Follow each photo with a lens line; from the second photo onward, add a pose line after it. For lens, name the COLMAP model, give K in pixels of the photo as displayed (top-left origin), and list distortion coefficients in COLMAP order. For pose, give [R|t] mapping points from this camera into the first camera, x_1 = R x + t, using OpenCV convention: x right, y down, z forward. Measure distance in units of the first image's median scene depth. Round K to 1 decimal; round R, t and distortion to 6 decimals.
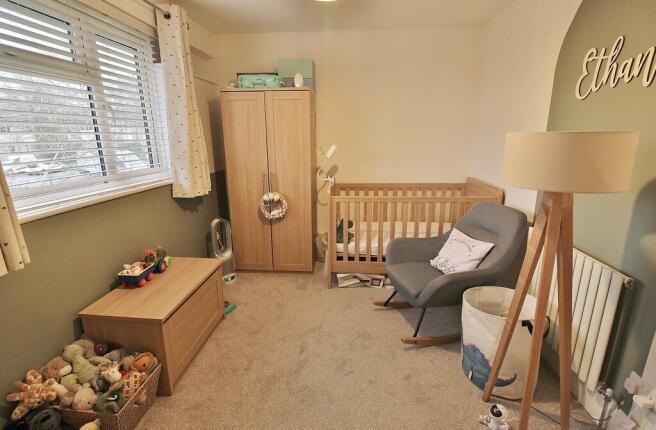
lens RADIAL K [[307.4, 0, 328.0], [0, 307.4, 215.0], [0, 0, 1]] dist [0.002432, -0.009967]
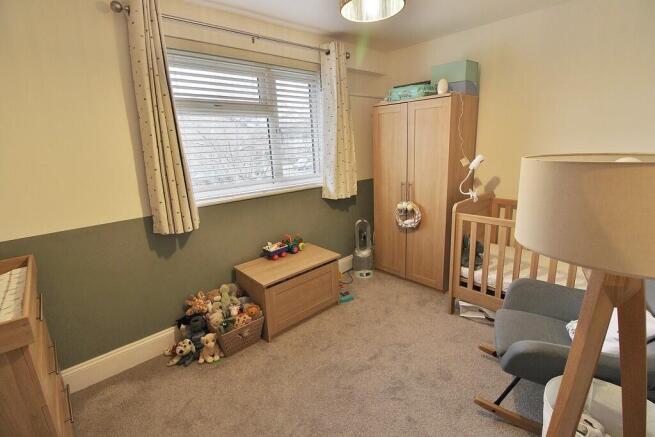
lens RADIAL K [[302.8, 0, 327.5], [0, 302.8, 218.5], [0, 0, 1]] dist [-0.010811, -0.000463]
pose [[0.732635, 0.139932, -0.666082, 0.340014], [-0.132575, 0.989232, 0.061999, -0.052318], [0.667585, 0.042883, 0.743298, 0.101700]]
